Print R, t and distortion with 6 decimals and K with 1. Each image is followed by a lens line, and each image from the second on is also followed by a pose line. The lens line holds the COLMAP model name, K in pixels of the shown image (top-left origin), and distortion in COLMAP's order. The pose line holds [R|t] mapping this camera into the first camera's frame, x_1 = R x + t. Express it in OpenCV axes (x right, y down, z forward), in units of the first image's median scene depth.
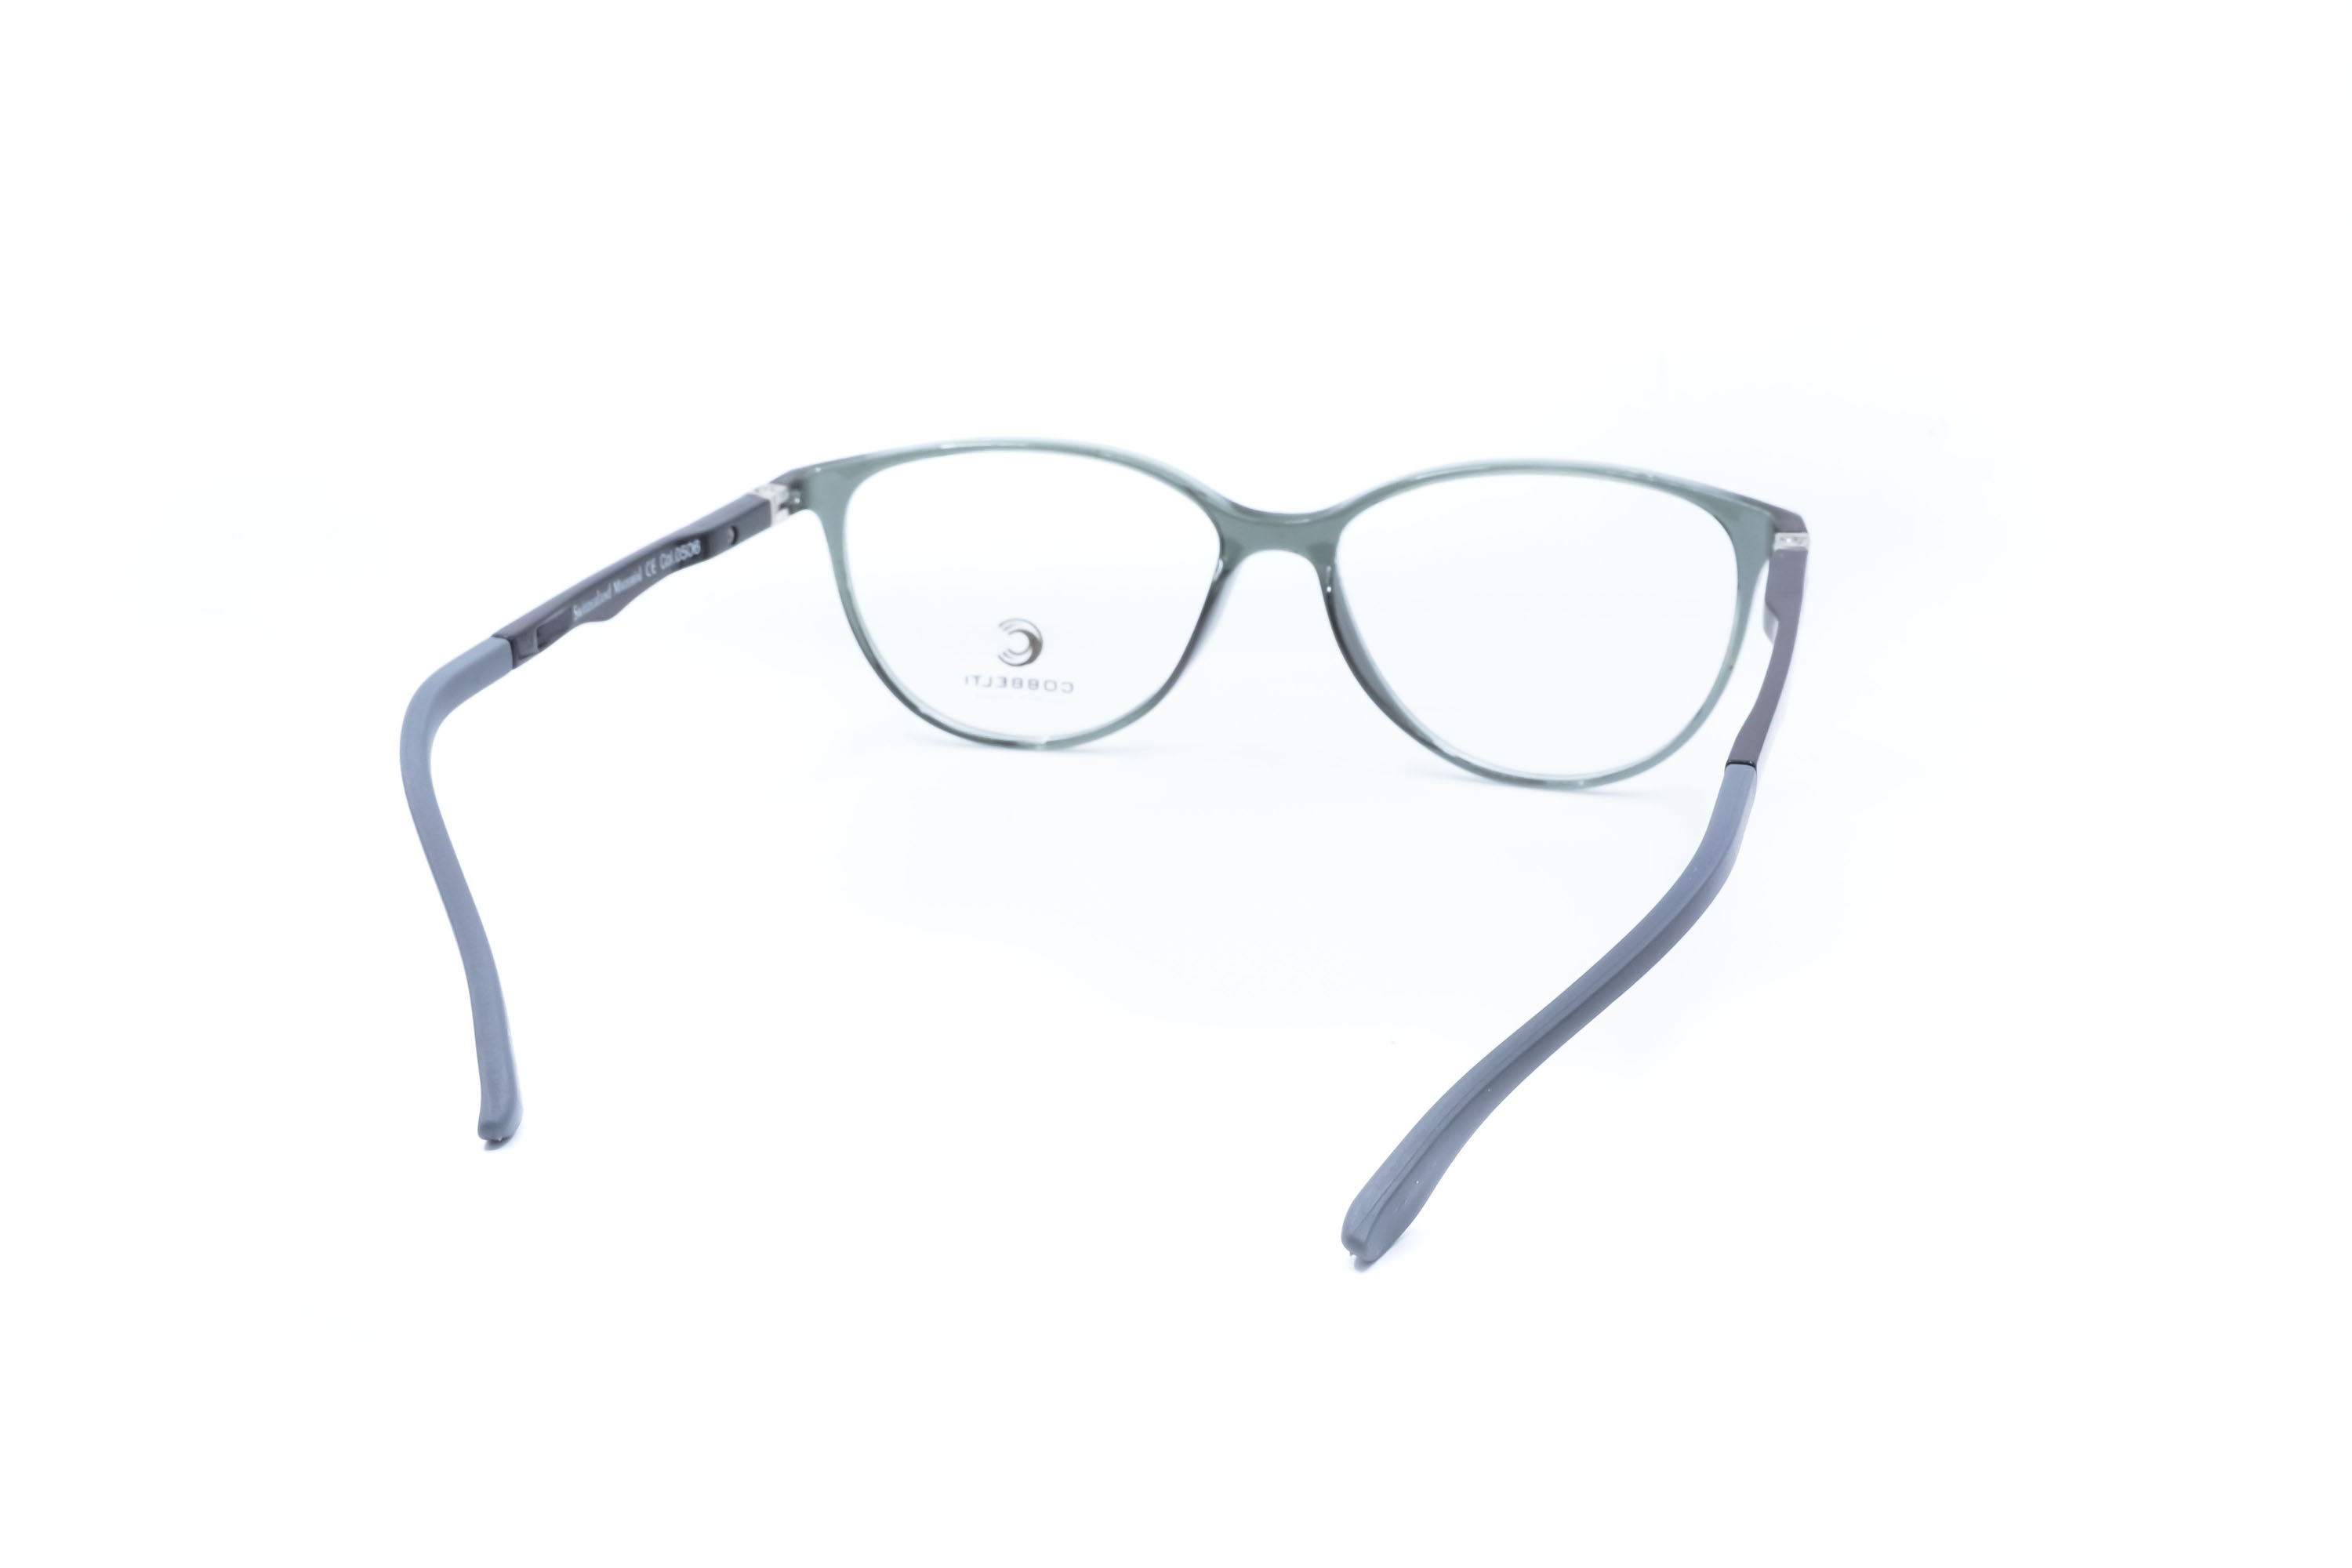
lens RADIAL K [[2587.6, 0, 1175.5], [0, 2587.6, 796.1], [0, 0, 1]] dist [-0.008667, 0.000000]
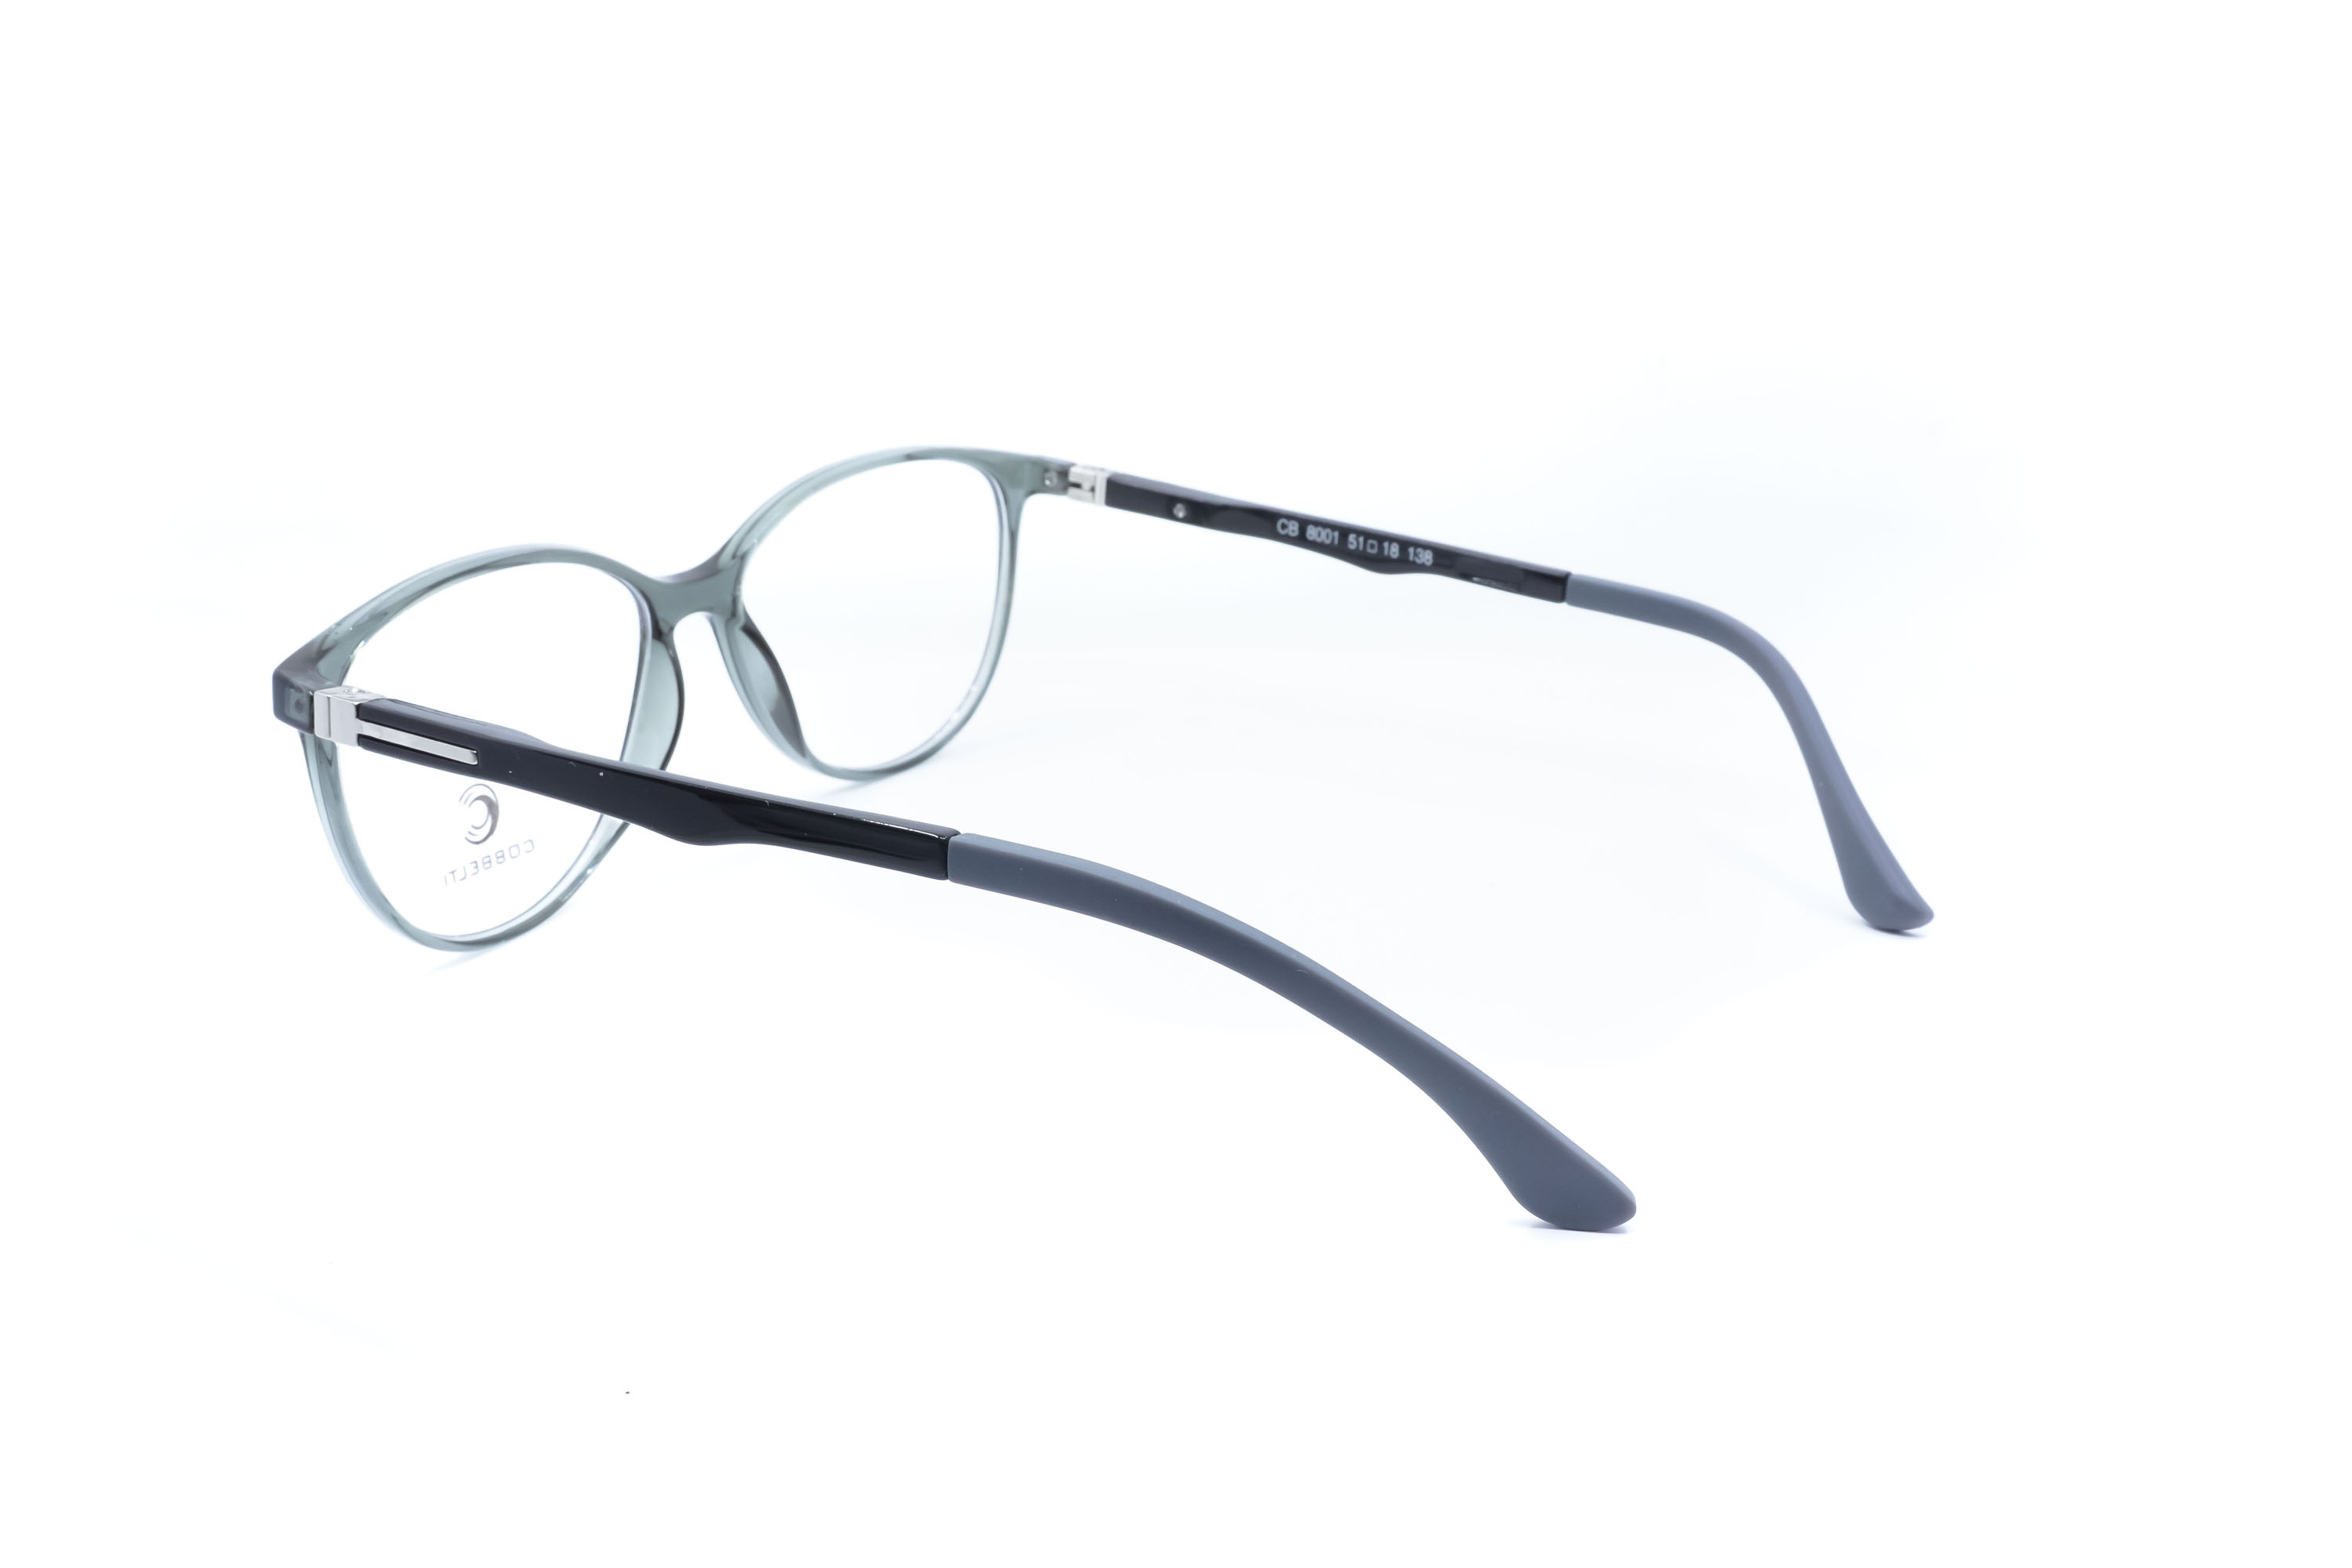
lens RADIAL K [[2587.6, 0, 1176.9], [0, 2587.6, 778.8], [0, 0, 1]] dist [-0.008667, 0.000000]
pose [[0.240618, -0.276323, 0.930456, -0.781905], [0.297632, 0.933445, 0.200242, -0.172161], [-0.923861, 0.228751, 0.306846, 0.577021]]
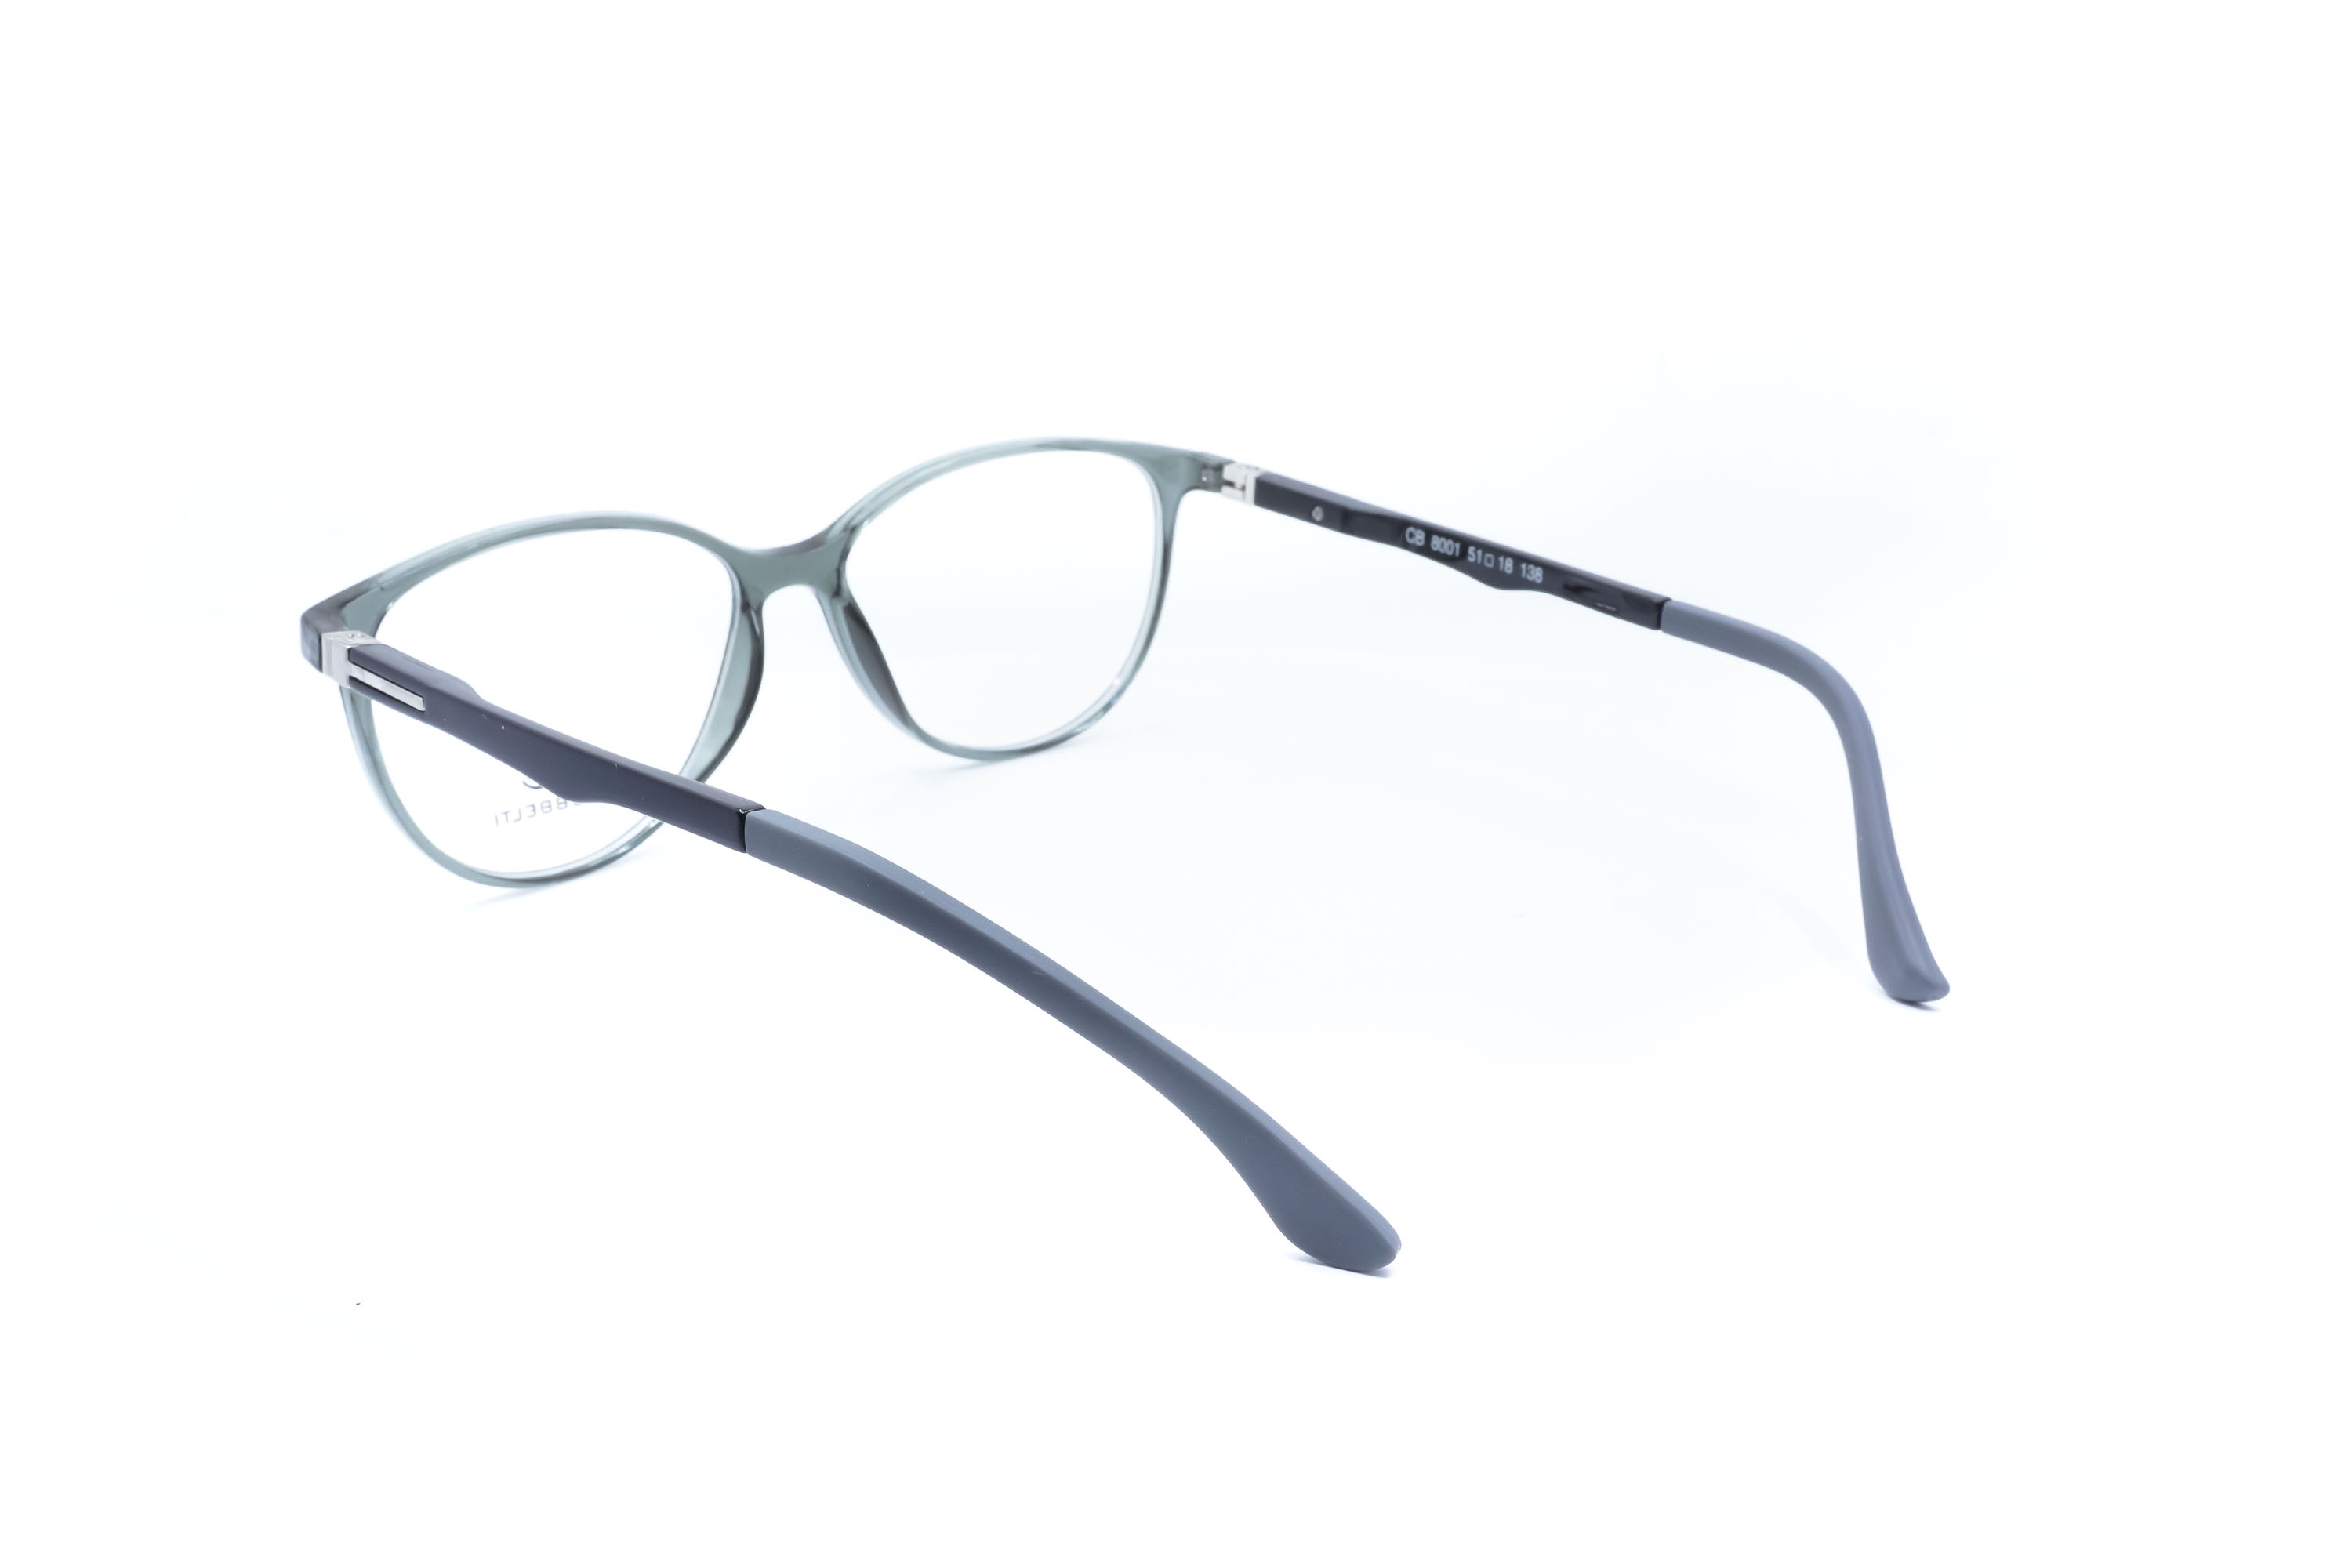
lens RADIAL K [[2587.6, 0, 1173.6], [0, 2587.6, 784.3], [0, 0, 1]] dist [-0.008667, 0.000000]
pose [[0.488728, -0.250353, 0.835744, -0.702610], [0.265676, 0.955153, 0.130761, -0.112439], [-0.831000, 0.158130, 0.533323, 0.388967]]
